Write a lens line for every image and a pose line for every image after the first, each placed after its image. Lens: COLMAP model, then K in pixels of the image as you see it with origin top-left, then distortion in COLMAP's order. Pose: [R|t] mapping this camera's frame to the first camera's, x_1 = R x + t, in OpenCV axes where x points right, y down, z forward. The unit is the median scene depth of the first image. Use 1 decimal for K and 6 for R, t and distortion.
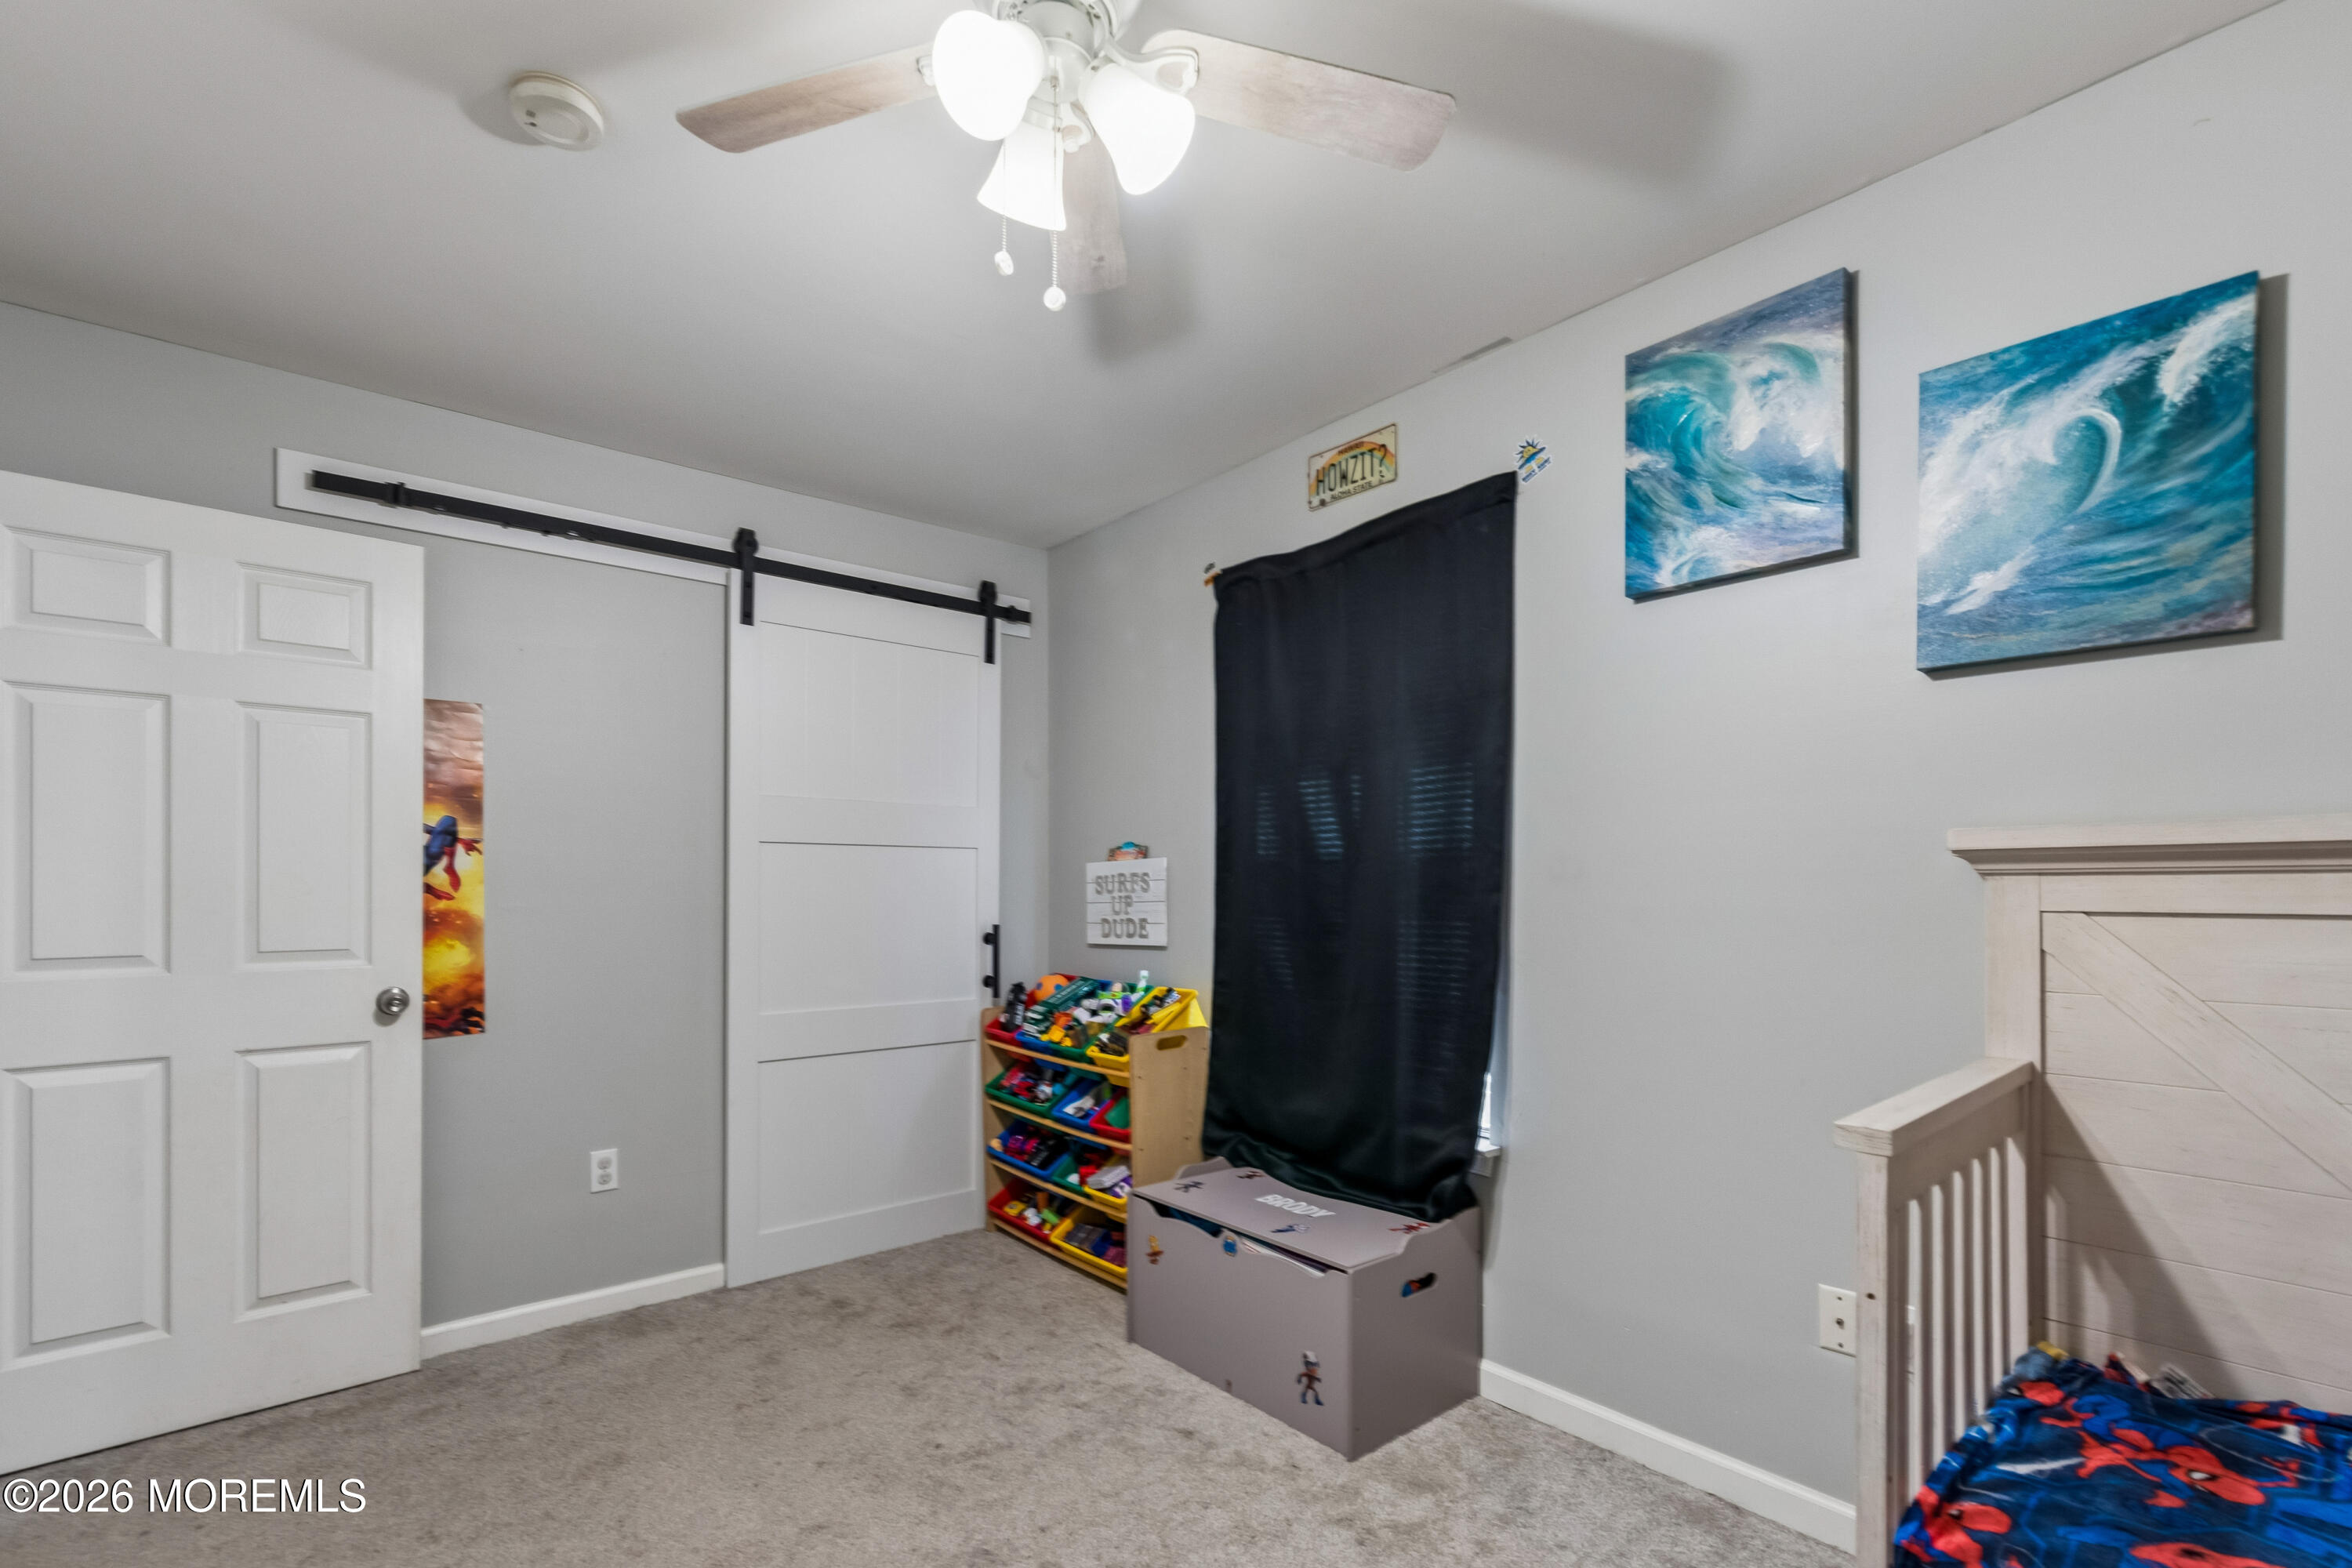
lens RADIAL K [[1034.2, 0, 1182.0], [0, 1034.2, 859.9], [0, 0, 1]] dist [-0.000262, -0.000113]
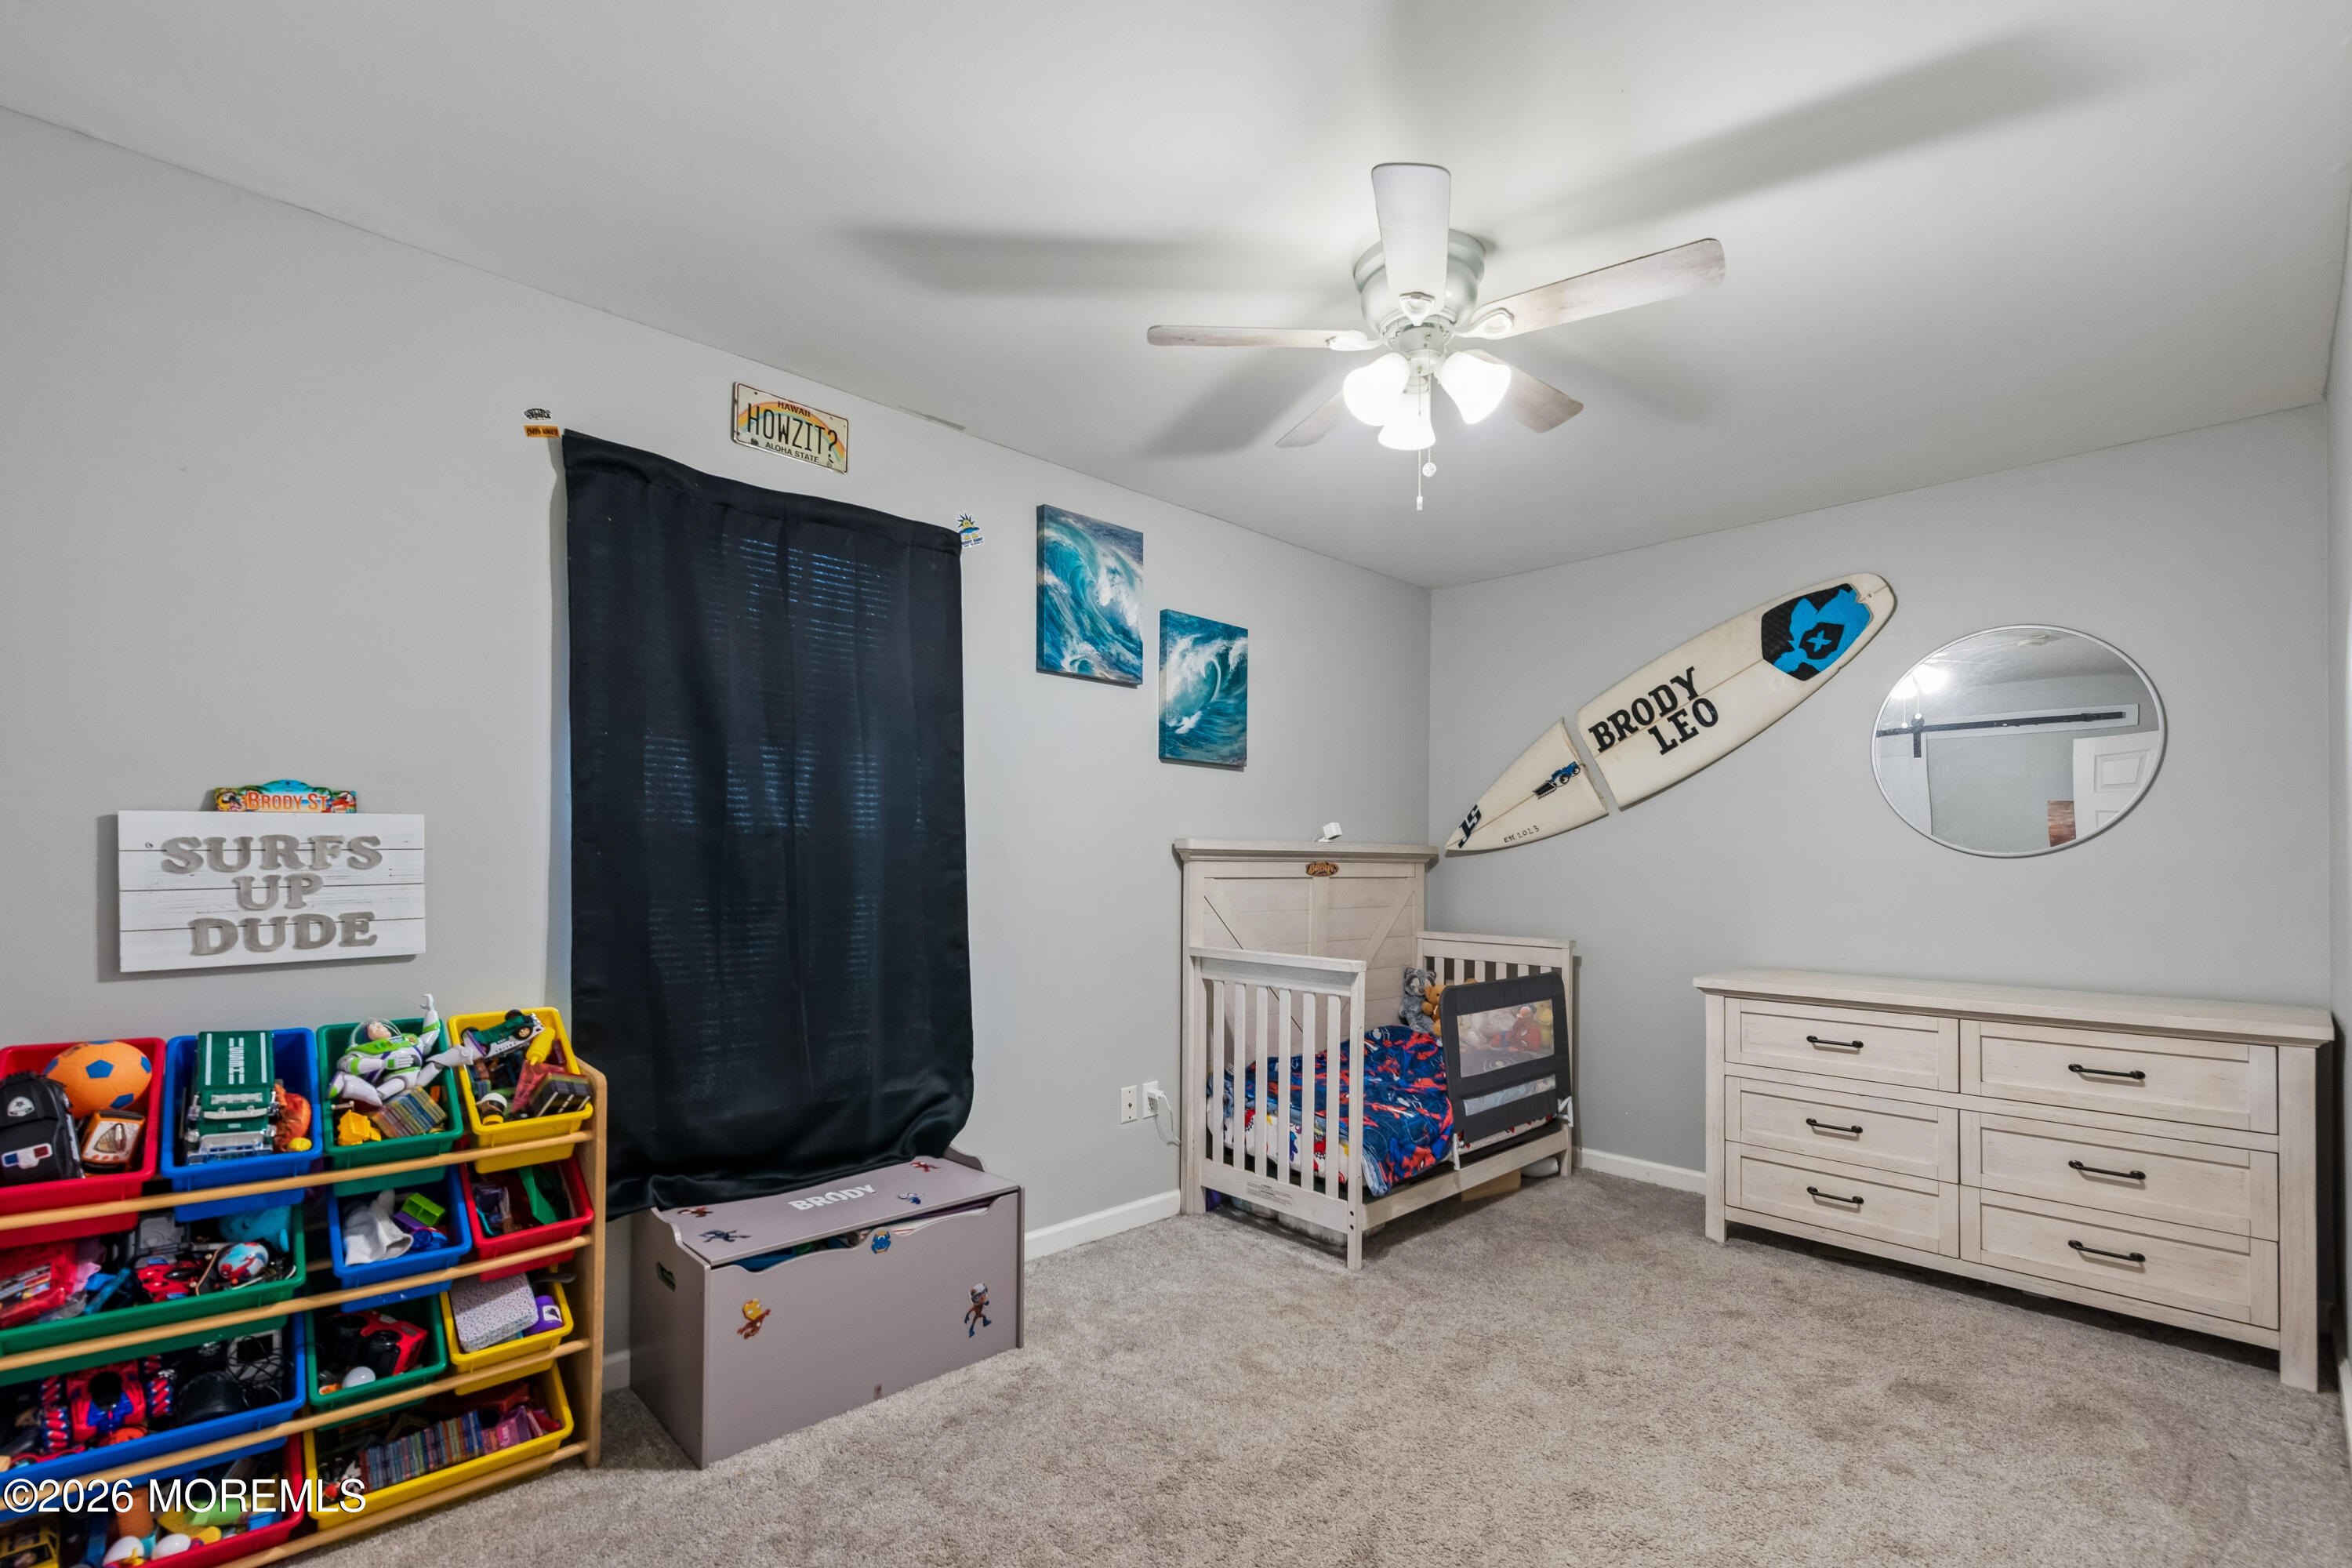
lens RADIAL K [[1038.4, 0, 1170.5], [0, 1038.4, 815.1], [0, 0, 1]] dist [0.000817, 0.000051]
pose [[-0.048676, 0.047937, 0.997664, -1.021422], [-0.033954, 0.998191, -0.049619, 0.021472], [-0.998237, -0.036290, -0.046960, 0.864357]]
